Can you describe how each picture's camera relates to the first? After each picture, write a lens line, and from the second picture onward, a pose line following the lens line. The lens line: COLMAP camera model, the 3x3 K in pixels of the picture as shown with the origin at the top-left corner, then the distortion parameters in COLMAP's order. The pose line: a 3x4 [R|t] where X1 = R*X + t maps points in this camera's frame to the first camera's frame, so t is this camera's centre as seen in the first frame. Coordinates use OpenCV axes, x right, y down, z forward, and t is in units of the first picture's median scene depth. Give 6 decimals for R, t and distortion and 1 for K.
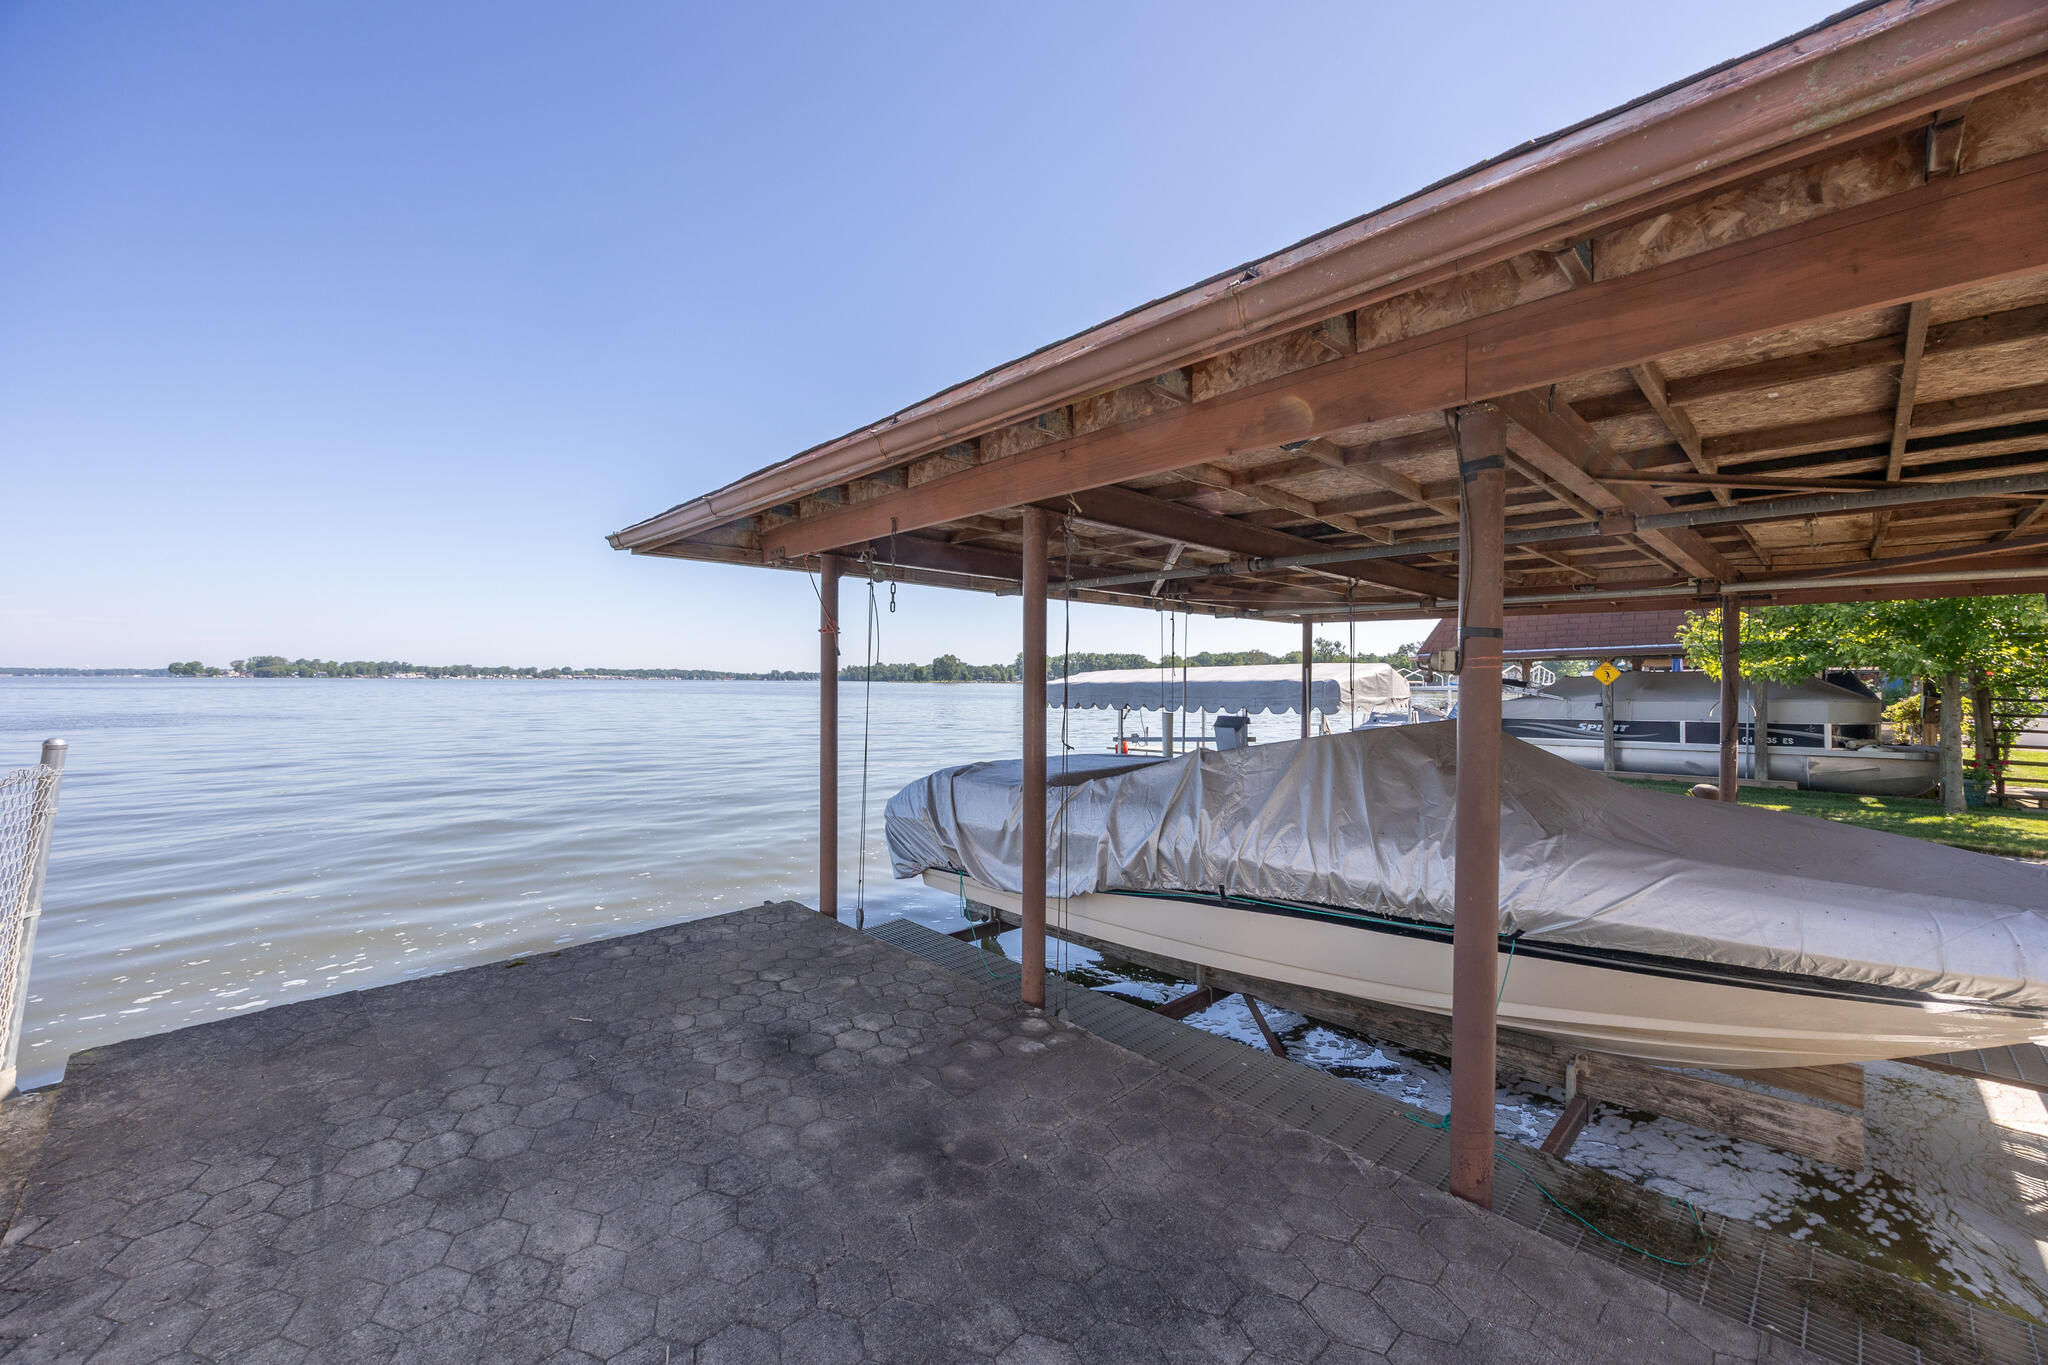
lens RADIAL K [[787.3, 0, 1024.8], [0, 787.3, 688.6], [0, 0, 1]] dist [-0.002826, -0.000129]
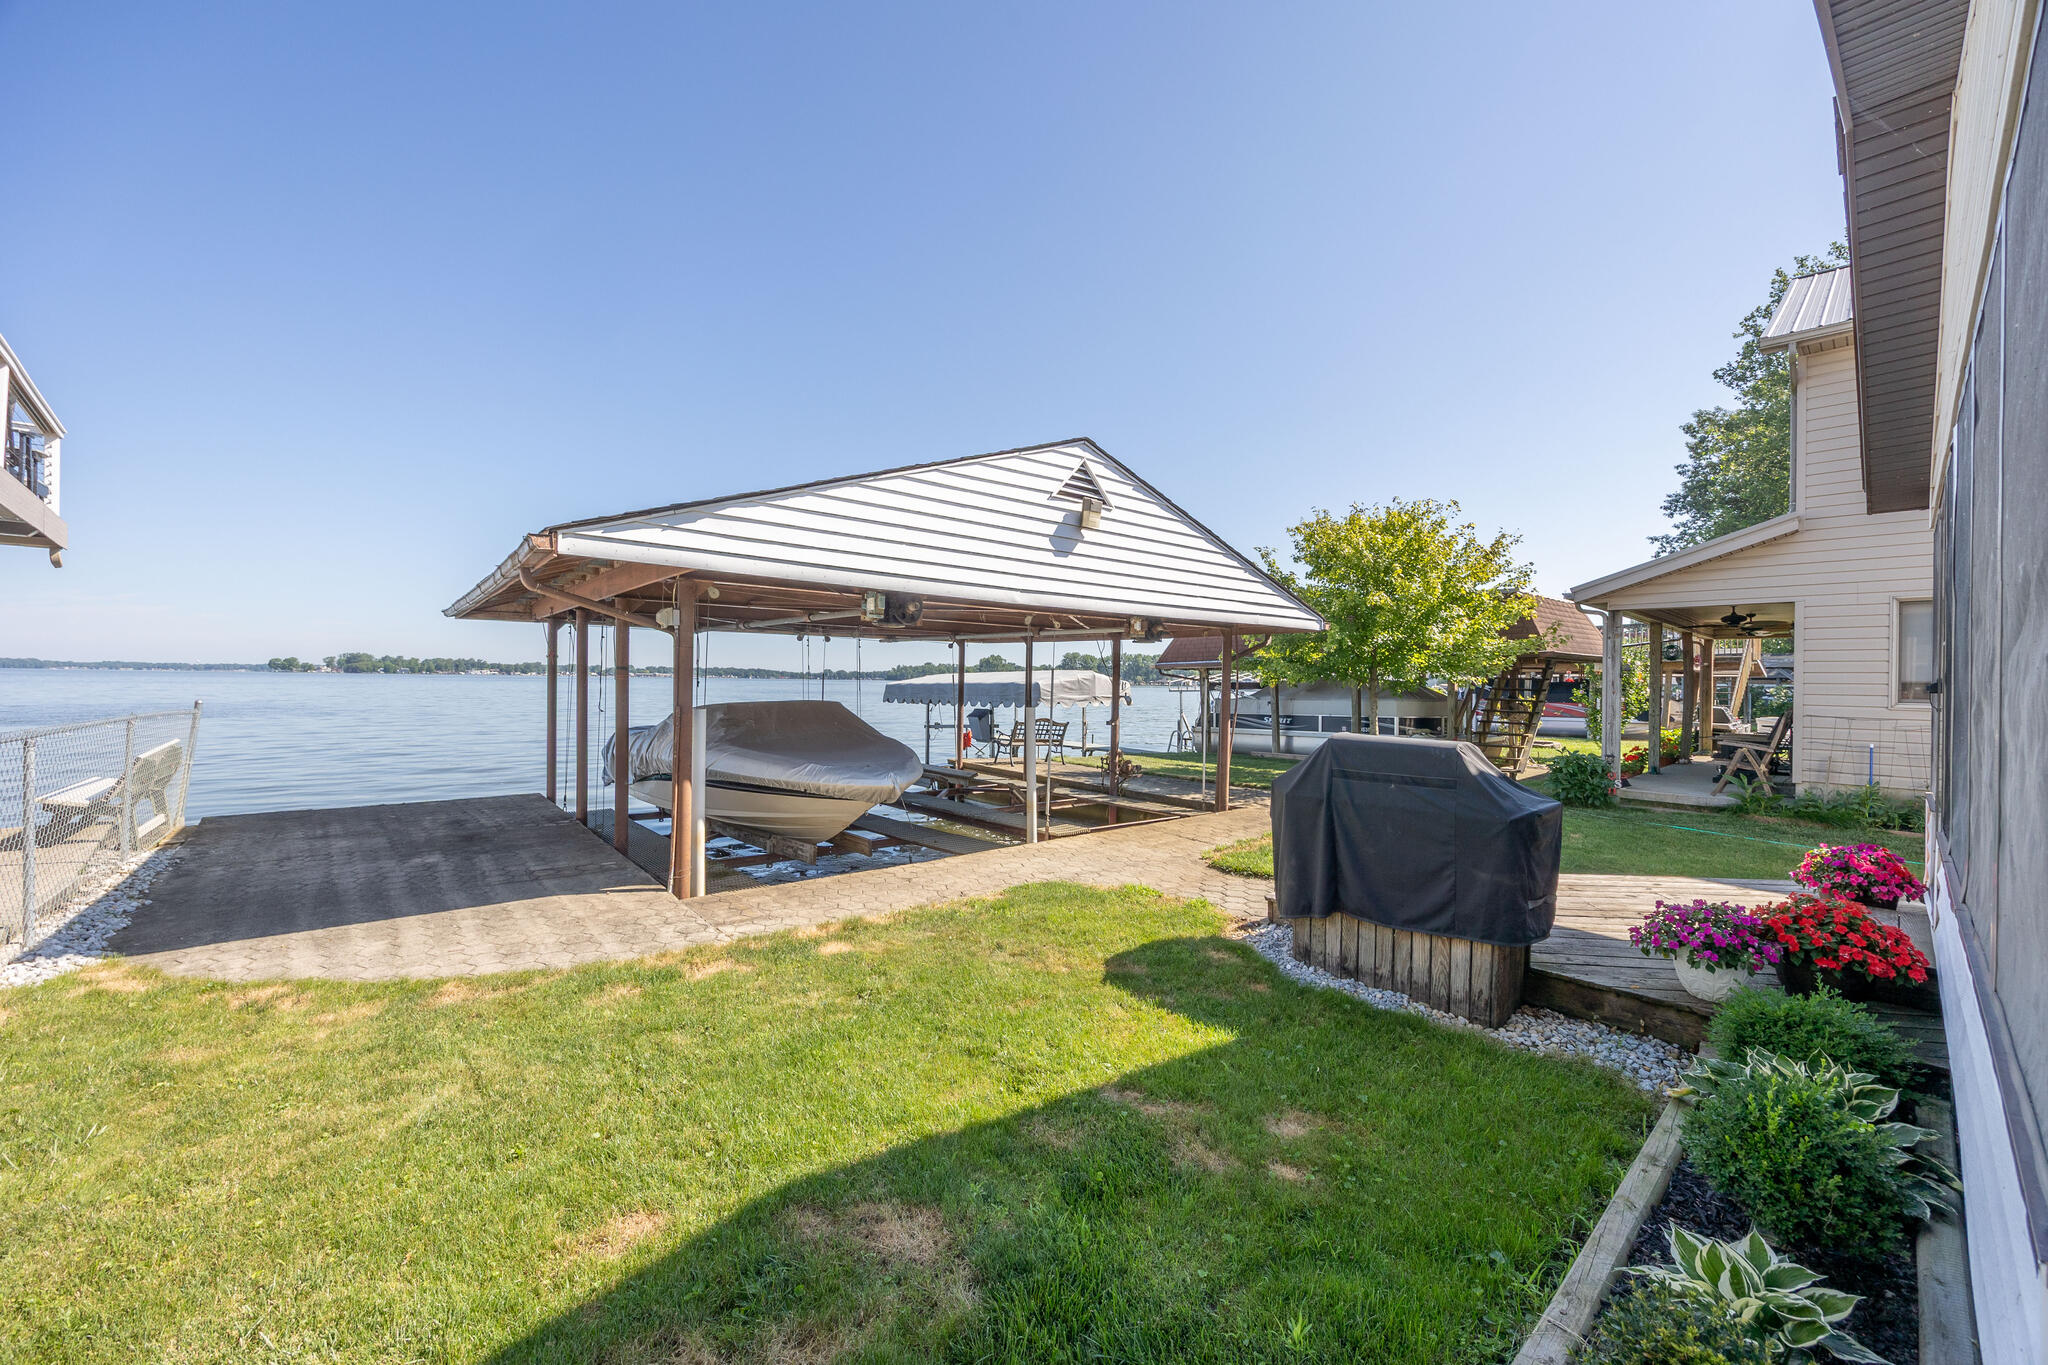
lens RADIAL K [[787.3, 0, 1024.8], [0, 787.3, 688.6], [0, 0, 1]] dist [-0.002826, -0.000129]
pose [[0.998005, 0.009054, -0.062486, 0.429113], [-0.009143, 0.999958, -0.001141, 0.000788], [0.062473, 0.001710, 0.998045, -0.361826]]
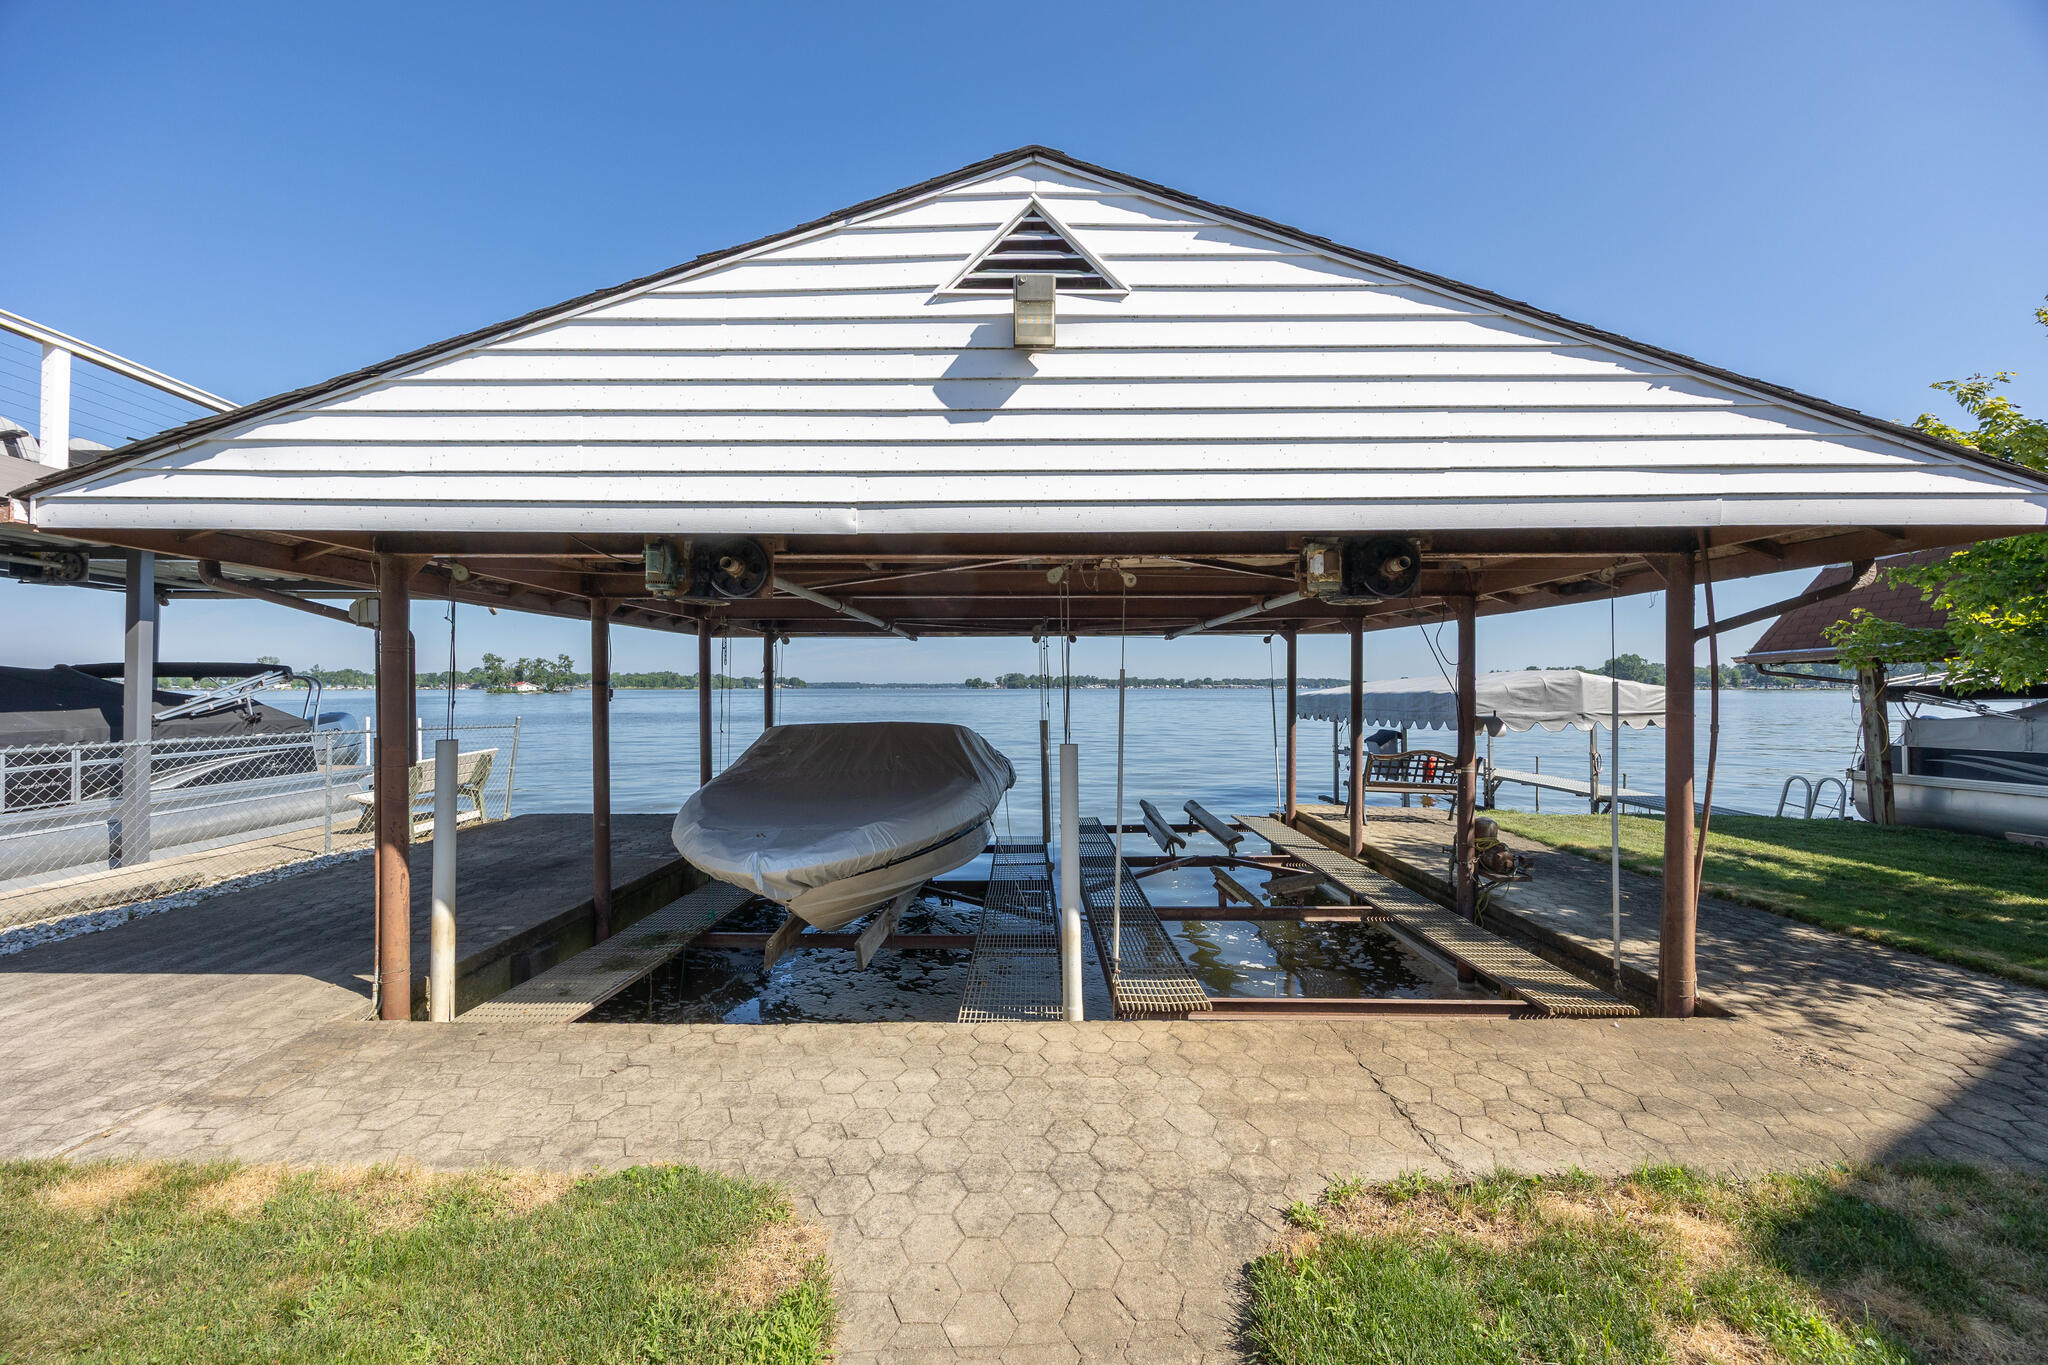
lens RADIAL K [[787.3, 0, 1024.8], [0, 787.3, 688.6], [0, 0, 1]] dist [-0.002826, -0.000129]
pose [[0.726010, -0.005760, -0.687661, 0.604413], [-0.001612, 0.999948, -0.010077, -0.004347], [0.687683, 0.008425, 0.725962, 0.016987]]
